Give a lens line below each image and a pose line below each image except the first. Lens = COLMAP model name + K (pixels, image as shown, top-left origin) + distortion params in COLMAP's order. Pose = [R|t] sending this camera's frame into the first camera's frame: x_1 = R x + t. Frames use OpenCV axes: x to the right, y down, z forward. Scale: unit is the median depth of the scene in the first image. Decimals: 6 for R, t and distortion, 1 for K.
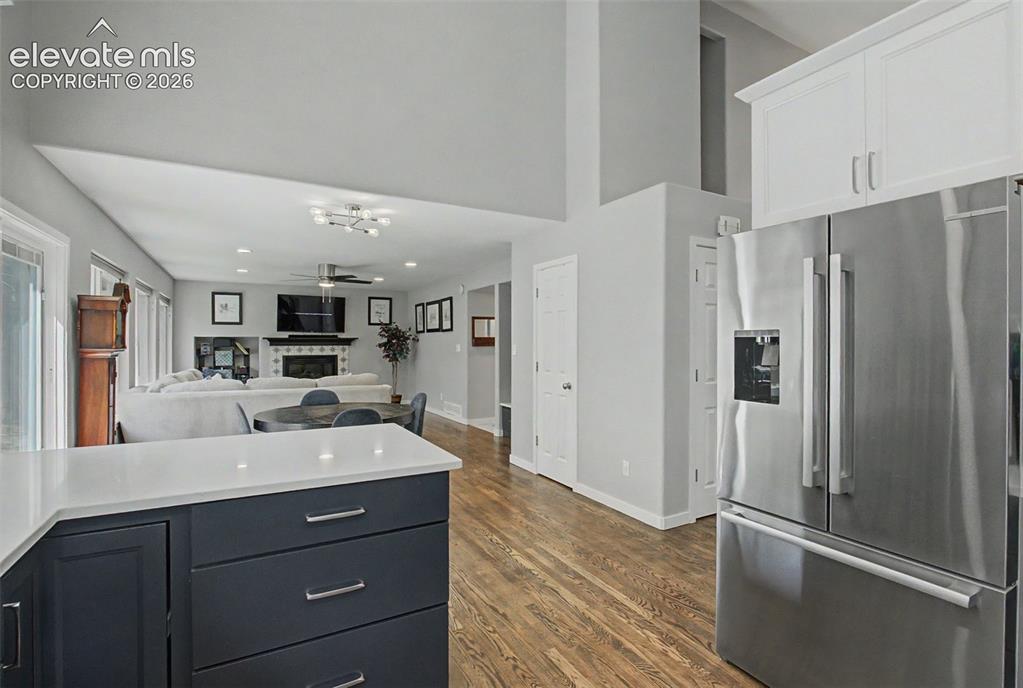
lens RADIAL K [[483.1, 0, 508.5], [0, 483.1, 363.0], [0, 0, 1]] dist [-0.004118, 0.000127]
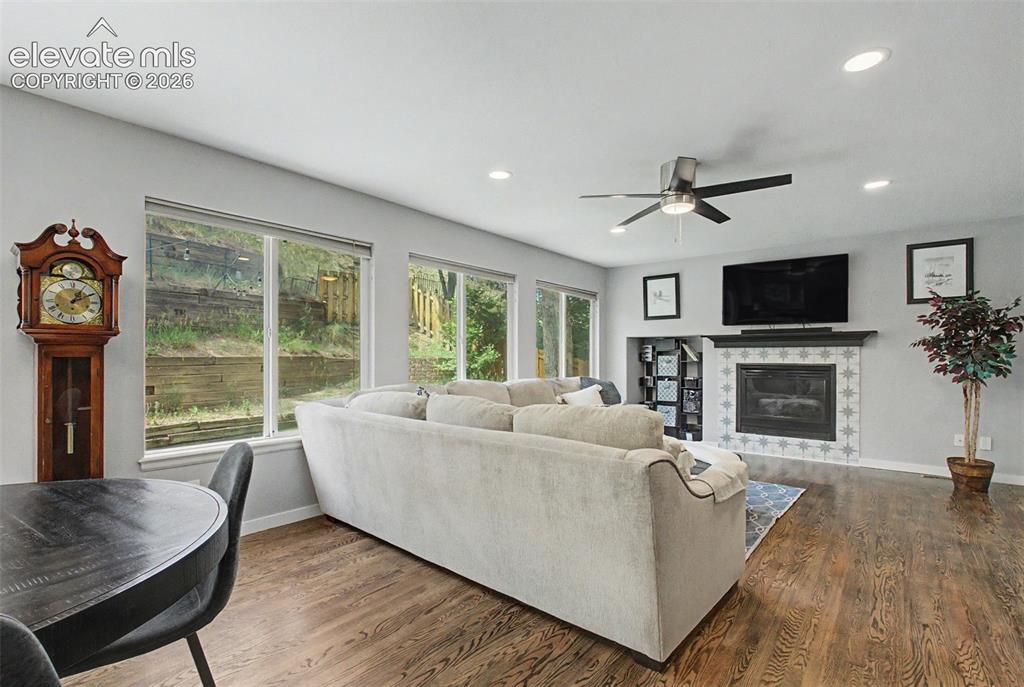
lens RADIAL K [[464.4, 0, 512.7], [0, 464.4, 356.2], [0, 0, 1]] dist [-0.029047, 0.000030]
pose [[0.357639, -0.000407, -0.933860, -0.008240], [-0.040936, 0.999032, -0.016113, -0.002986], [0.932962, 0.043991, 0.357276, 0.499730]]
